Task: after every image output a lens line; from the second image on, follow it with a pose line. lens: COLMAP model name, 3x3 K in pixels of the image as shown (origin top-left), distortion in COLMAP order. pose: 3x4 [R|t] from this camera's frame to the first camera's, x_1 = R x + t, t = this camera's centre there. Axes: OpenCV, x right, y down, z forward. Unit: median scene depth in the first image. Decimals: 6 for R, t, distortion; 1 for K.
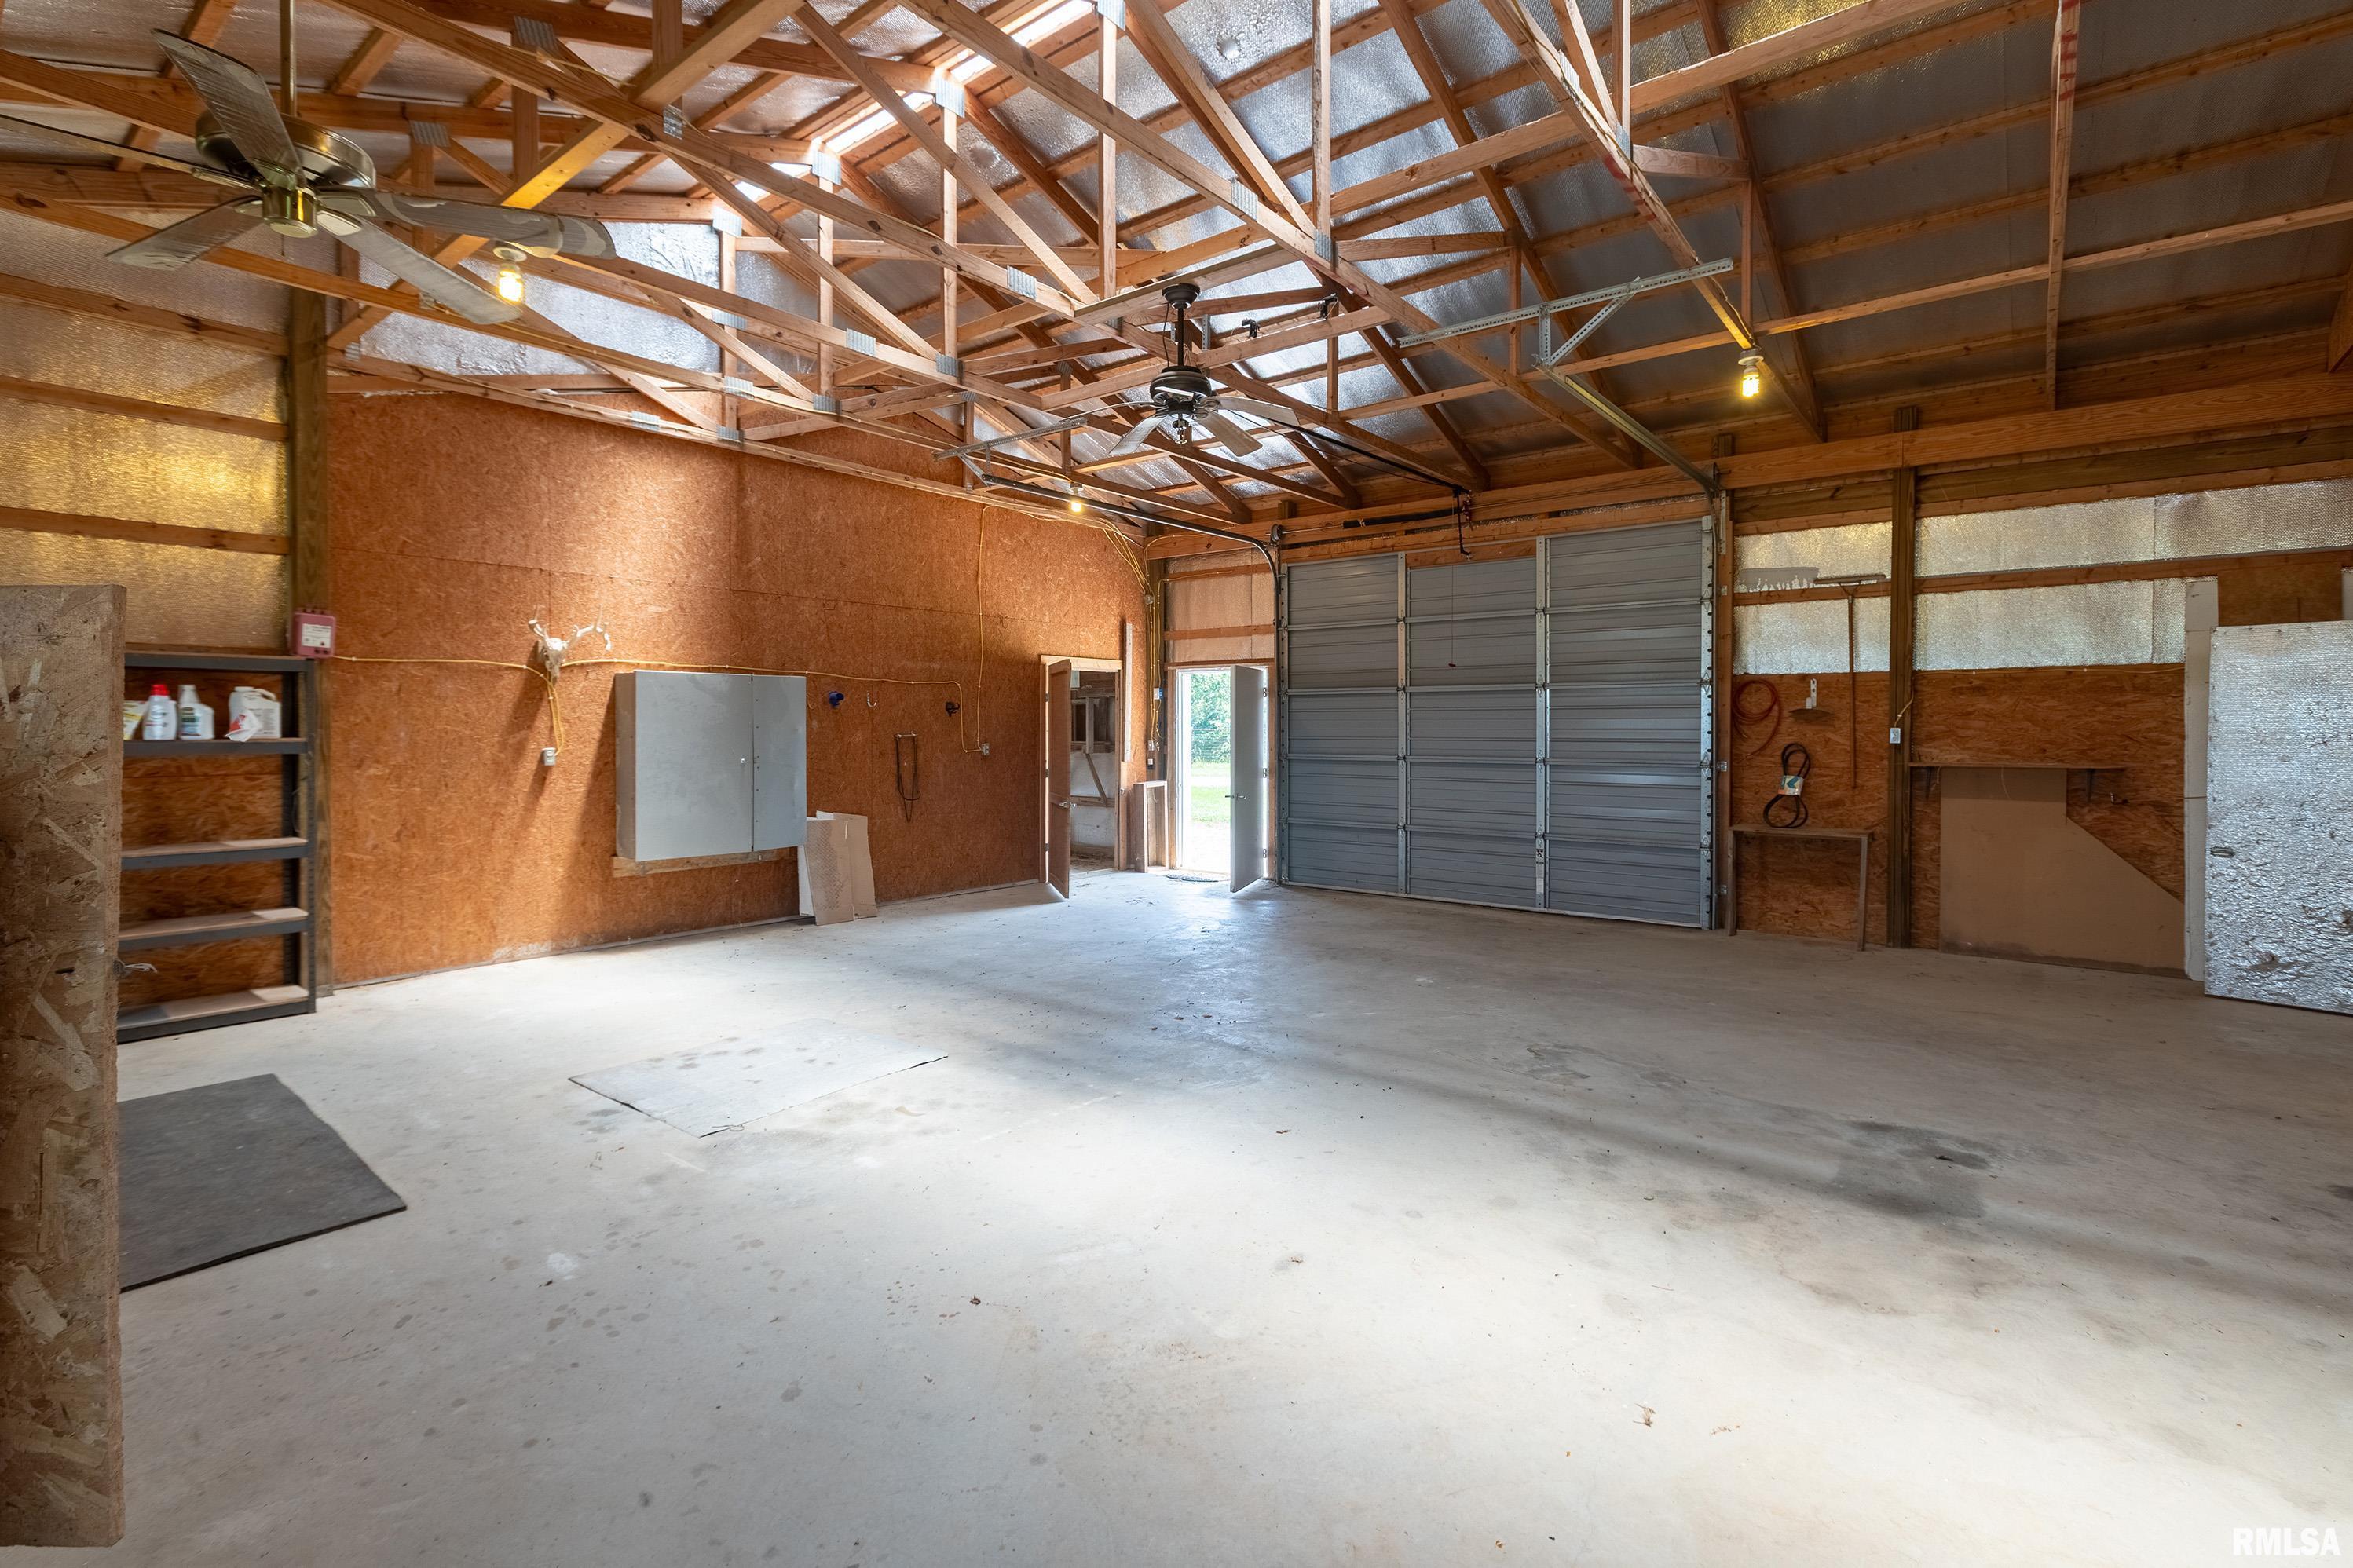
lens RADIAL K [[1062.6, 0, 1184.4], [0, 1062.6, 723.7], [0, 0, 1]] dist [0.010126, -0.007069]
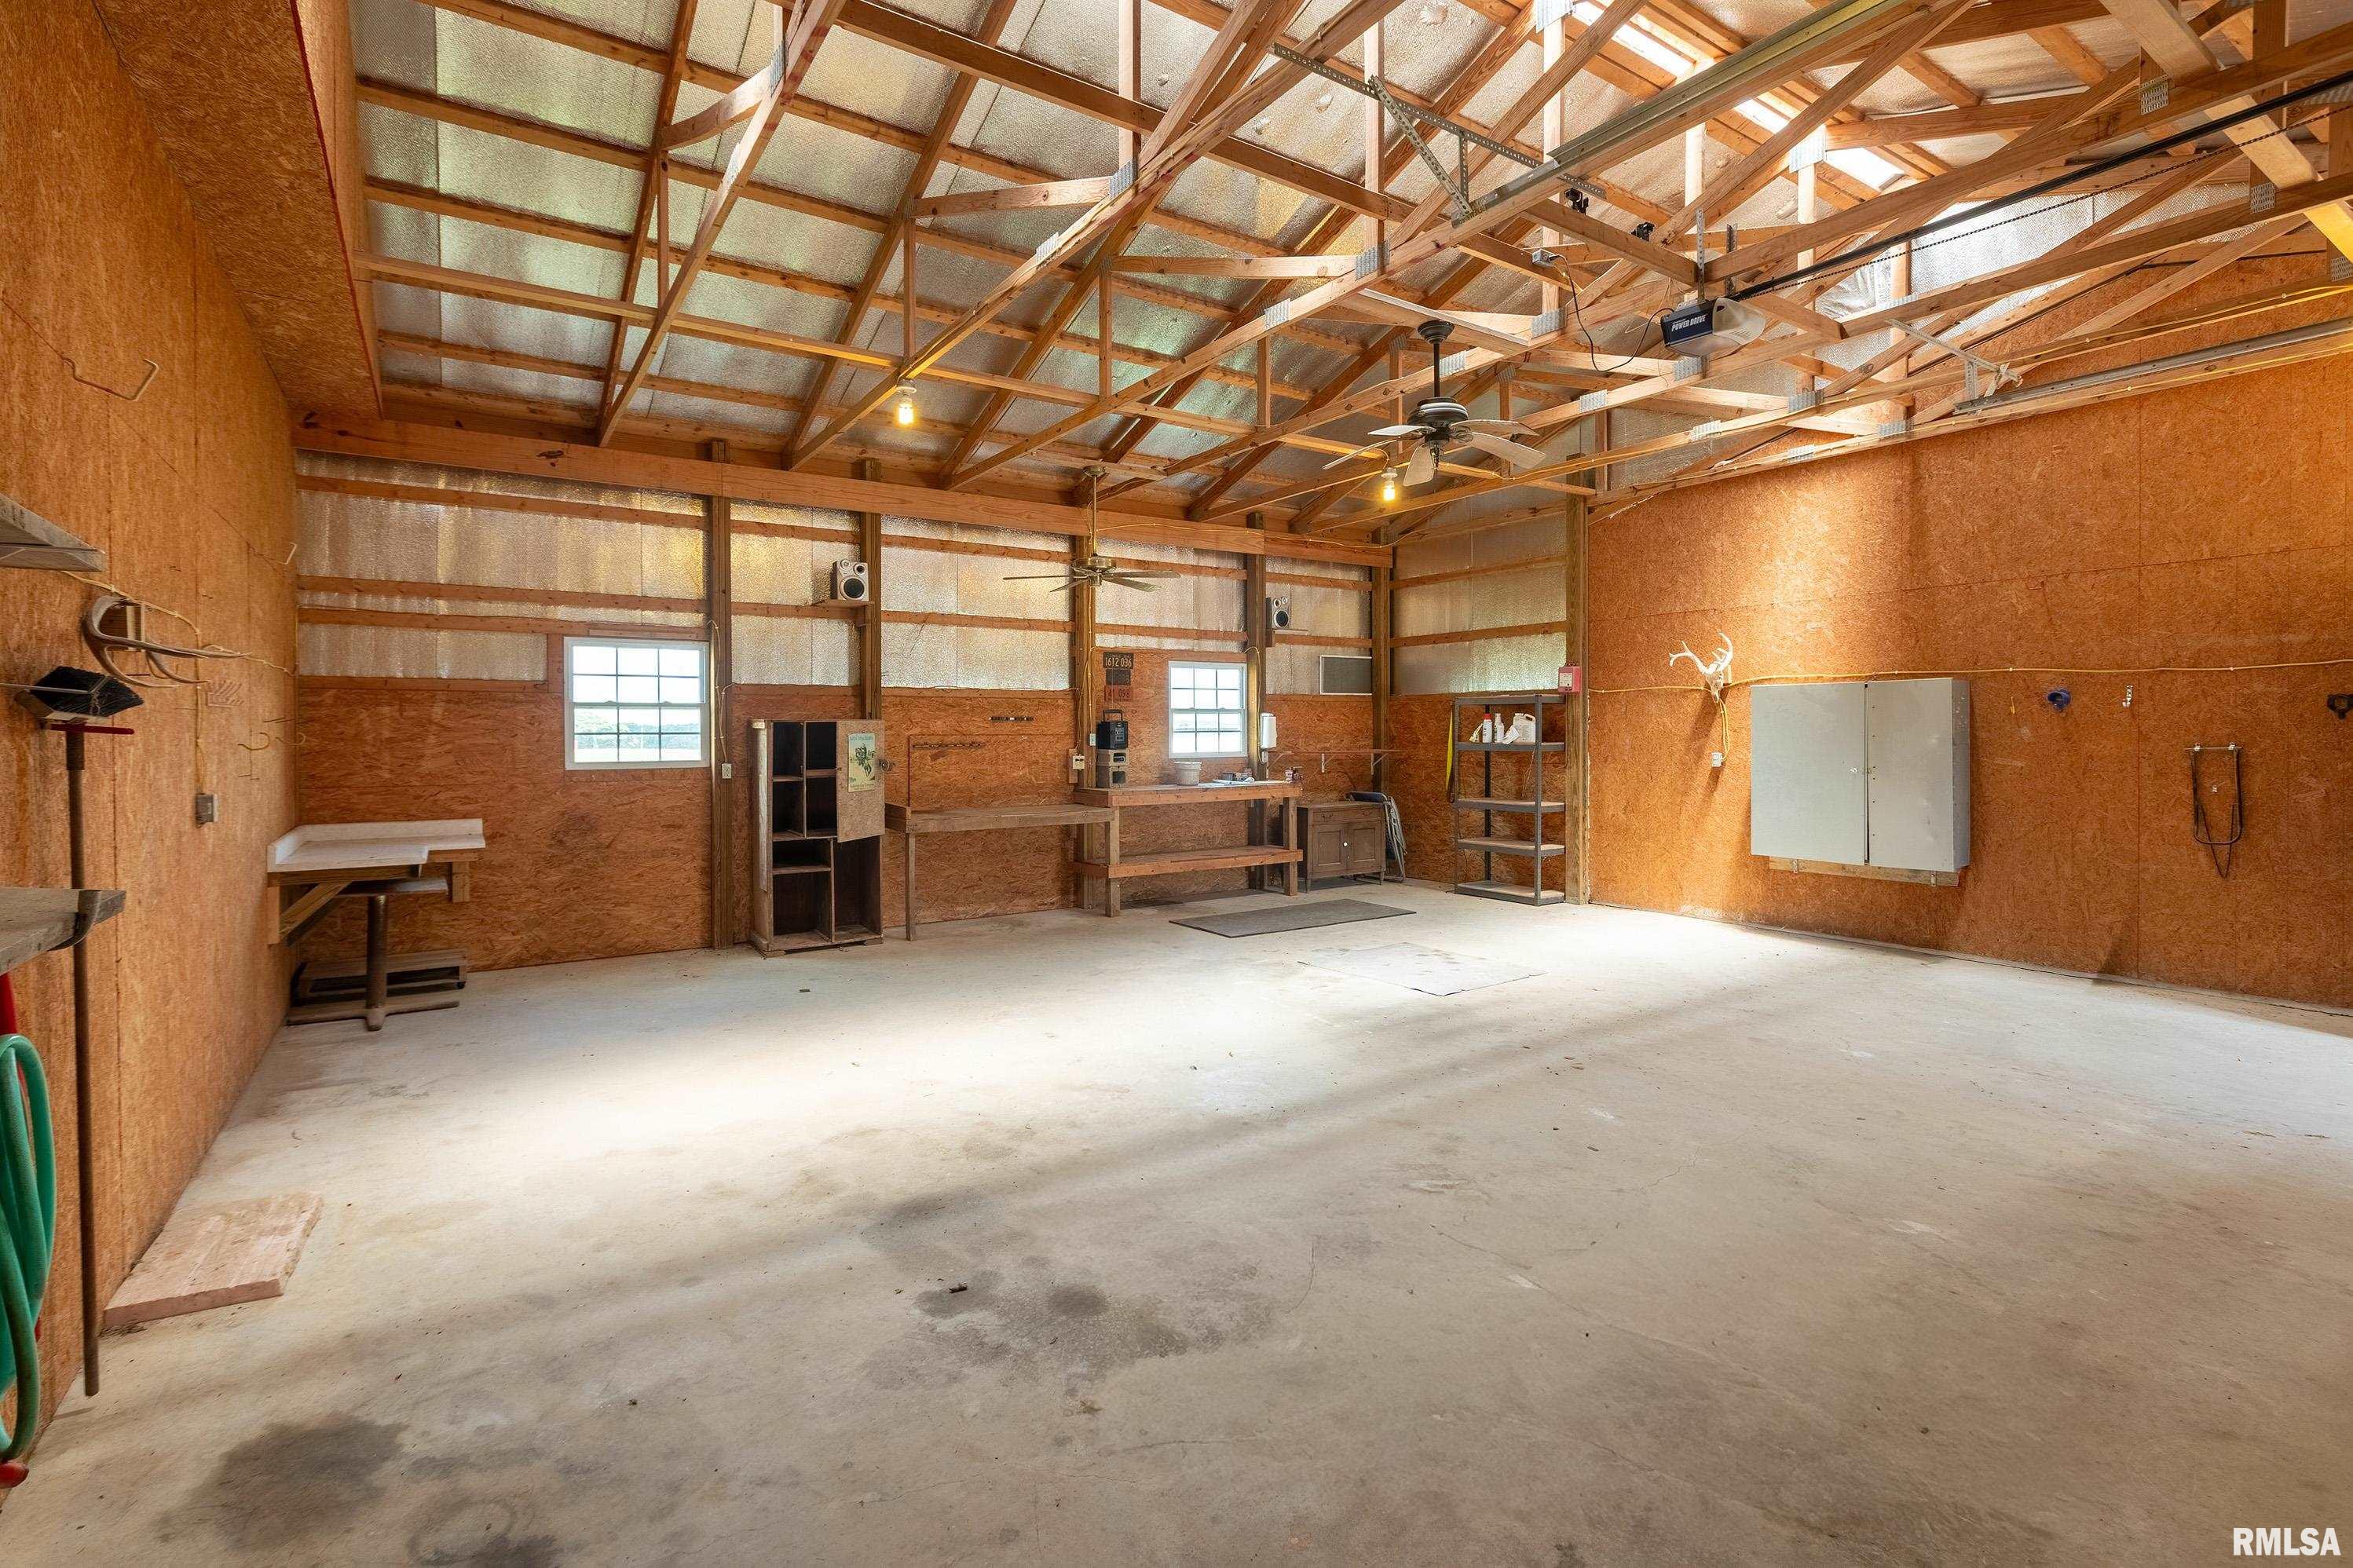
lens RADIAL K [[1100.7, 0, 1175.9], [0, 1100.7, 735.8], [0, 0, 1]] dist [-0.019772, 0.000209]
pose [[-0.299336, 0.000716, -0.954147, 1.426765], [0.004433, 0.999990, -0.000640, 0.001807], [0.954137, -0.004421, -0.299336, 1.390028]]
